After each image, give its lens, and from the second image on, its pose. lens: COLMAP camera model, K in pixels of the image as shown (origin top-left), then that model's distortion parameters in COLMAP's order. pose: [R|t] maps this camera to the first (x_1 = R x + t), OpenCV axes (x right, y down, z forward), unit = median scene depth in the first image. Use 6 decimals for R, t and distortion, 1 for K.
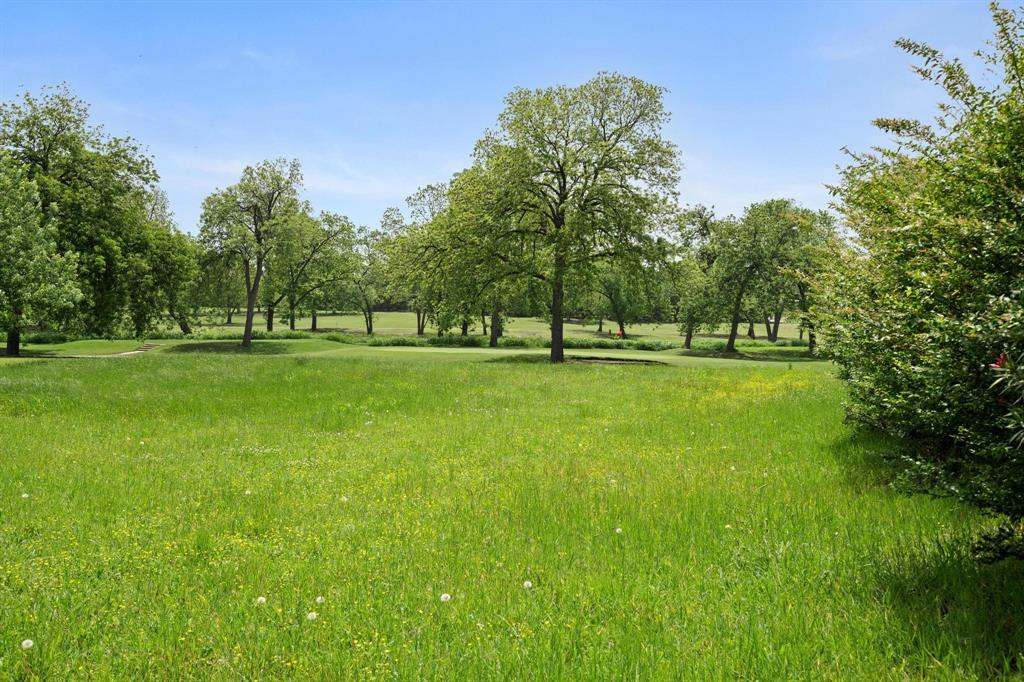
lens RADIAL K [[847.4, 0, 512.0], [0, 847.4, 339.4], [0, 0, 1]] dist [-0.012585, -0.002506]
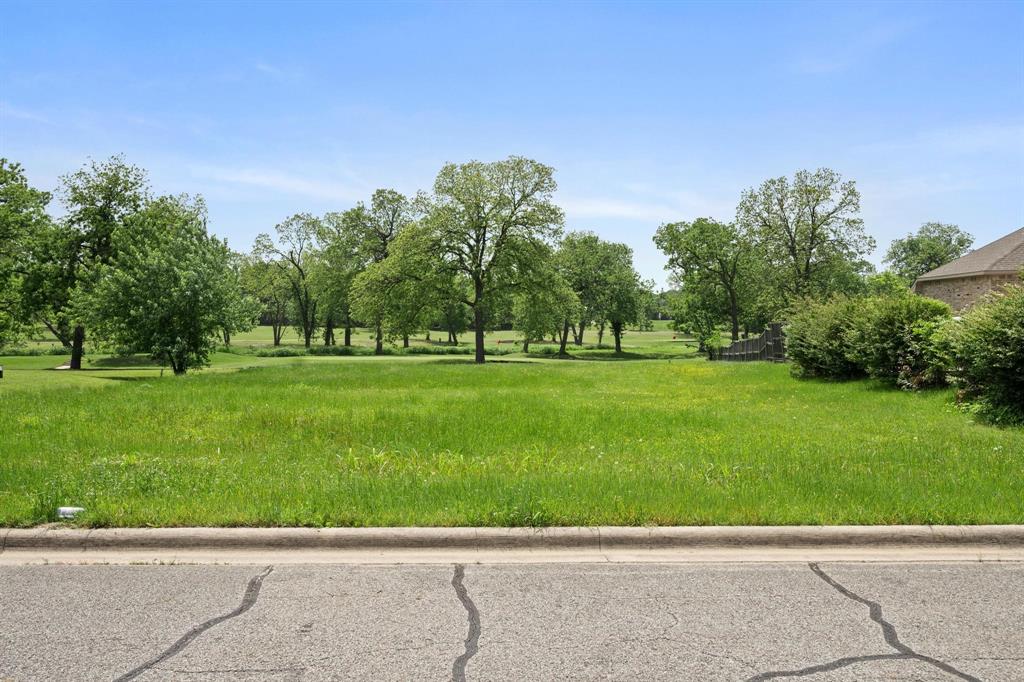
lens RADIAL K [[810.3, 0, 505.8], [0, 810.3, 342.8], [0, 0, 1]] dist [0.004372, -0.002437]
pose [[0.961318, -0.018443, 0.274823, -0.164308], [0.019238, 0.999815, -0.000197, -0.004824], [-0.274769, 0.005477, 0.961495, -0.162982]]
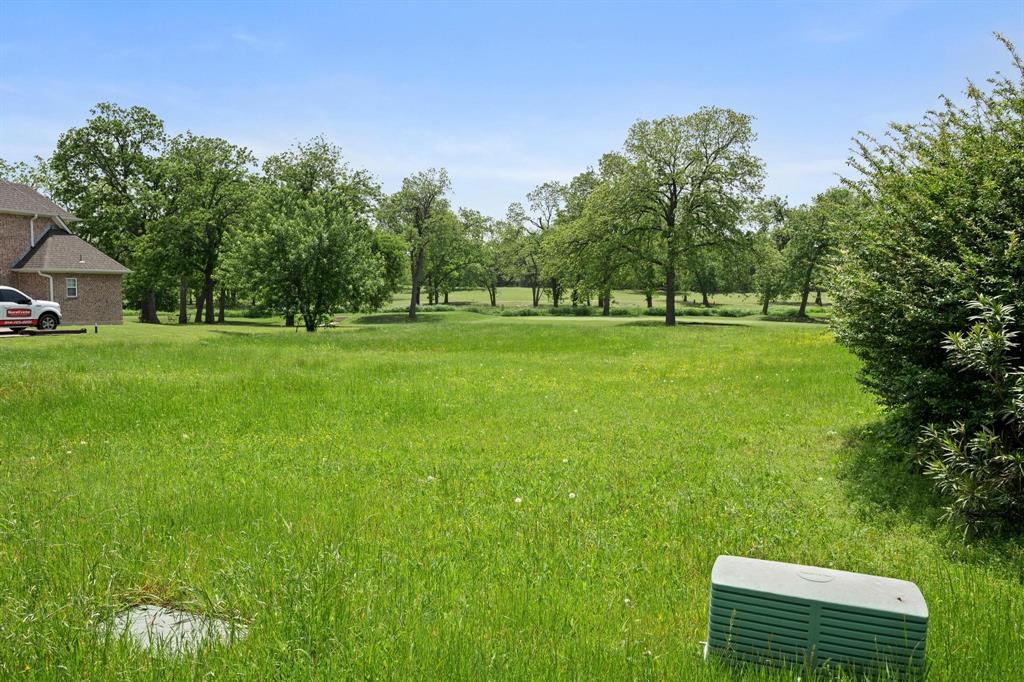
lens RADIAL K [[767.4, 0, 512.1], [0, 767.4, 337.1], [0, 0, 1]] dist [-0.001230, -0.001538]
pose [[0.994689, -0.009687, -0.102466, -0.043379], [0.013475, 0.999248, 0.036346, -0.002165], [0.102037, -0.037534, 0.994072, -0.140154]]
